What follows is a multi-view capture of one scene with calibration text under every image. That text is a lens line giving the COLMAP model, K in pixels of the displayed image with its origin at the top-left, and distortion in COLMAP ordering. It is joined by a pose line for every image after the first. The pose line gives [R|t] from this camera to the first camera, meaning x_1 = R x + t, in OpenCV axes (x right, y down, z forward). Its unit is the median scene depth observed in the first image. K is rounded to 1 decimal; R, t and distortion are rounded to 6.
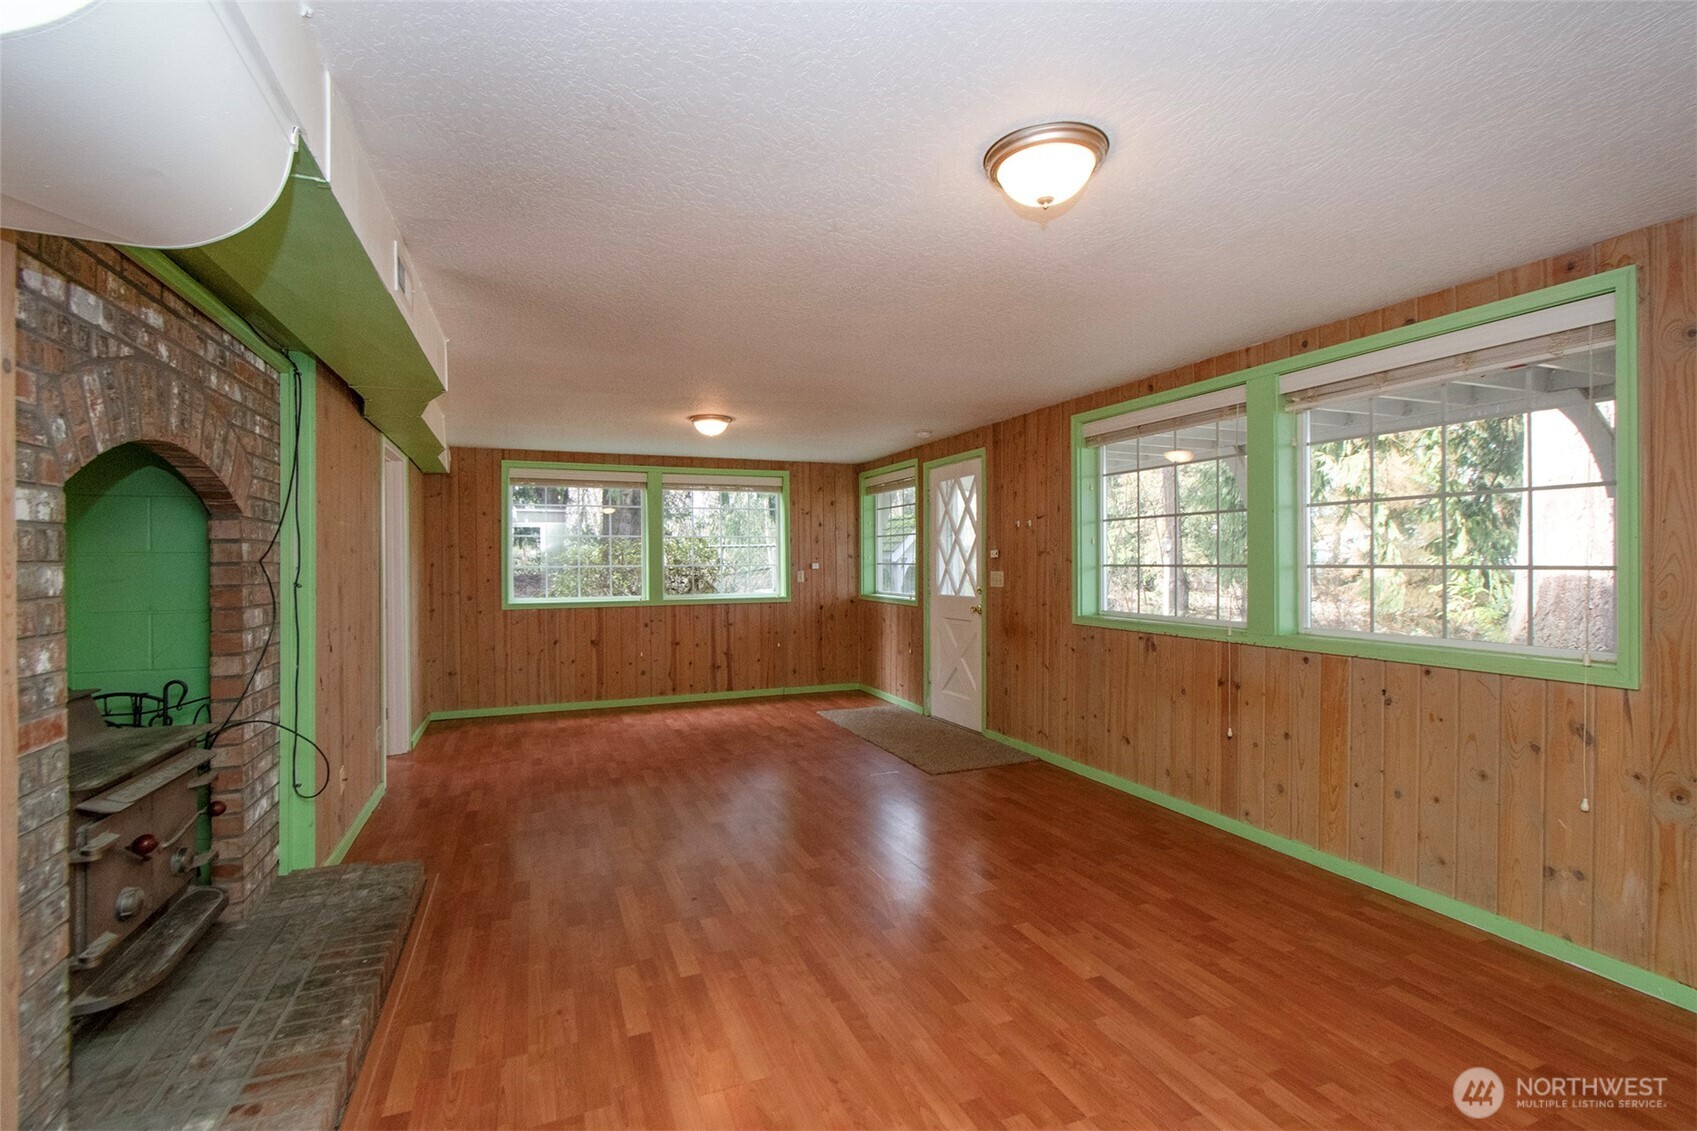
lens RADIAL K [[754.5, 0, 846.4], [0, 754.5, 569.8], [0, 0, 1]] dist [-0.000464, 0.000757]
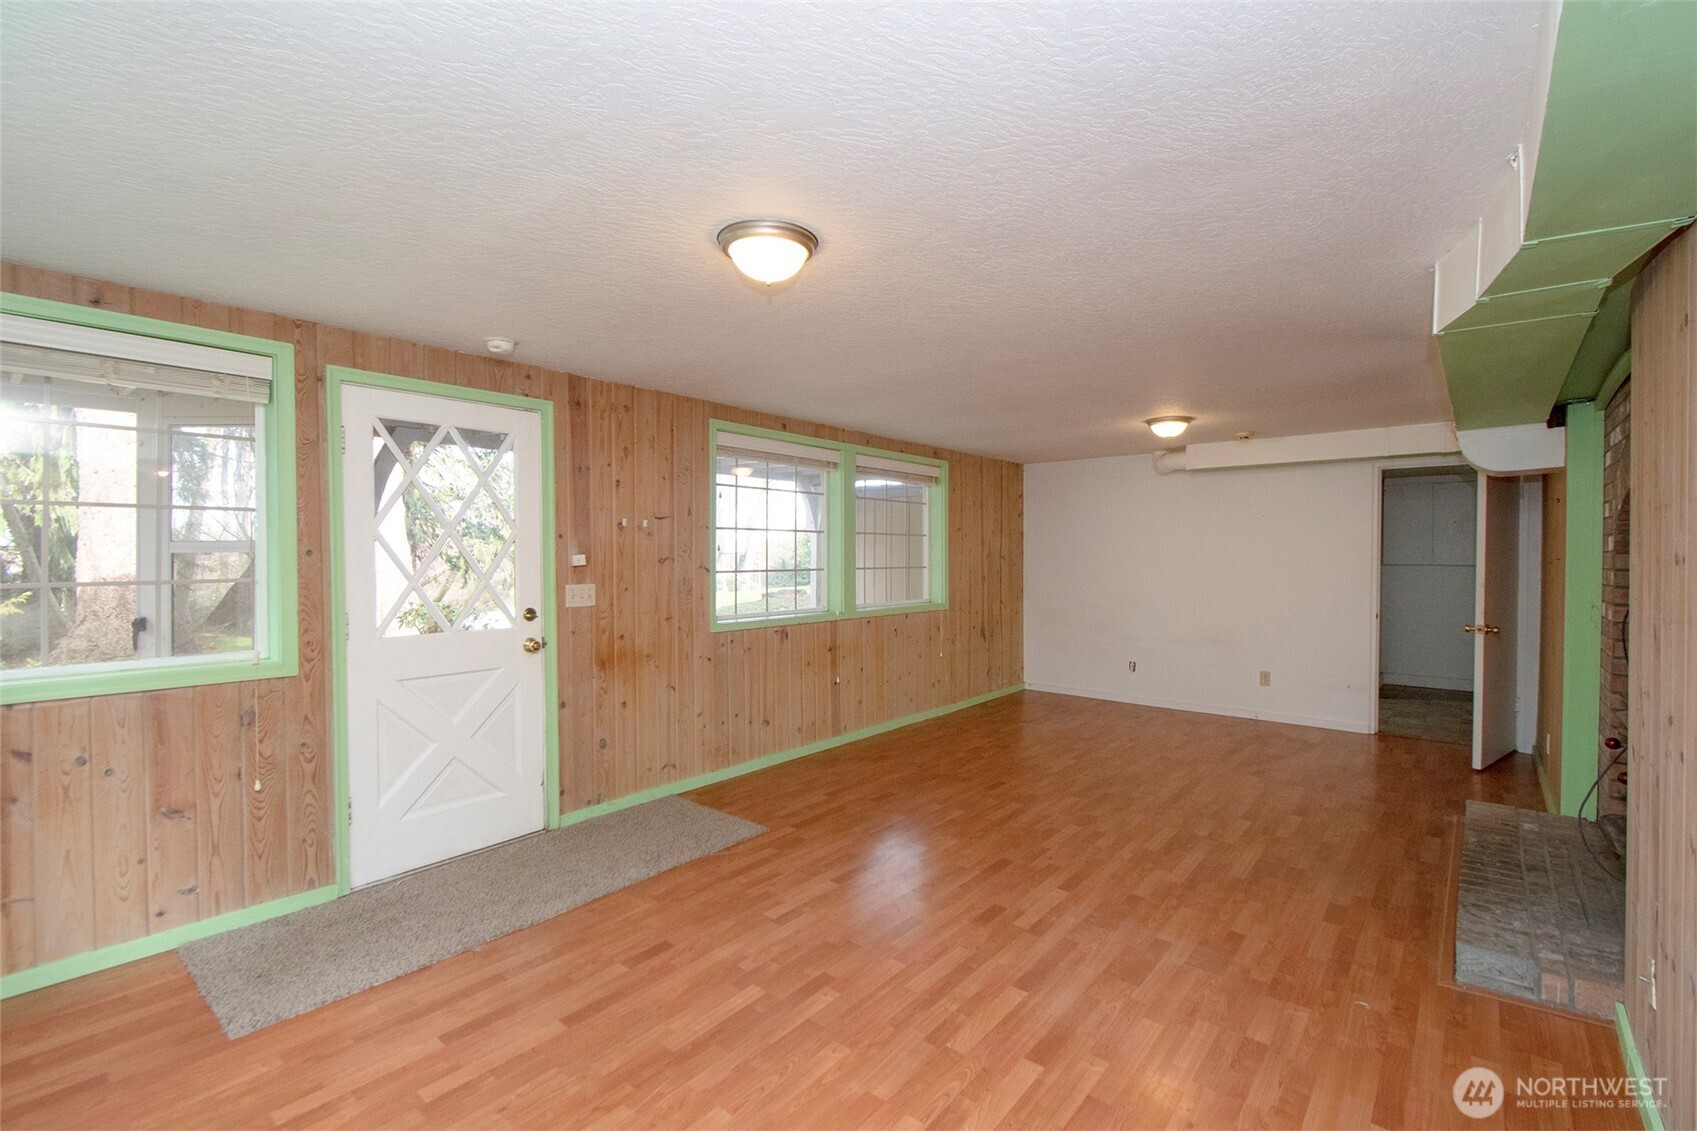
lens RADIAL K [[754.5, 0, 850.5], [0, 754.5, 566.2], [0, 0, 1]] dist [-0.000464, 0.000757]
pose [[-0.464140, -0.010460, 0.885700, -0.870268], [0.012419, 0.999755, 0.018315, -0.040116], [-0.885675, 0.019501, -0.463897, 1.741243]]
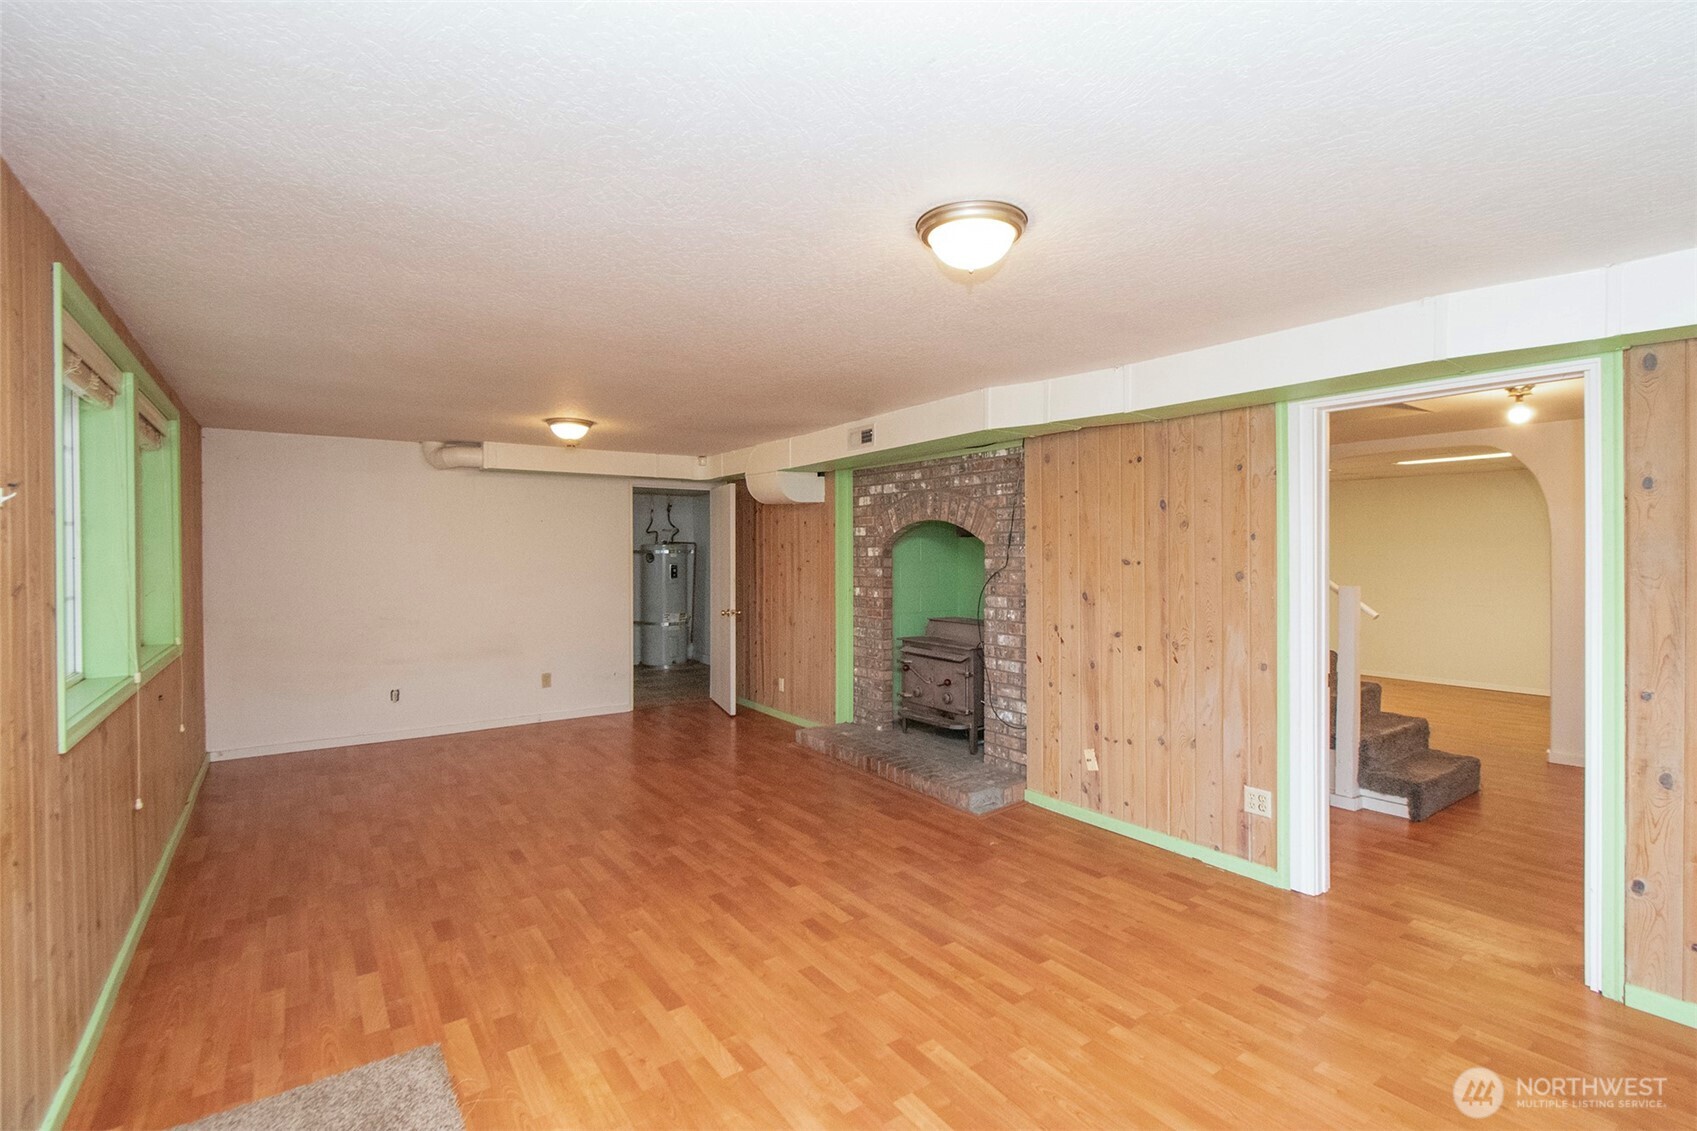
lens RADIAL K [[787.4, 0, 861.5], [0, 787.4, 556.4], [0, 0, 1]] dist [0.002041, 0.000939]
pose [[-0.972553, 0.010974, -0.232424, -0.046517], [0.006952, 0.999812, 0.018118, -0.058212], [0.232579, 0.016005, -0.972446, 2.067903]]
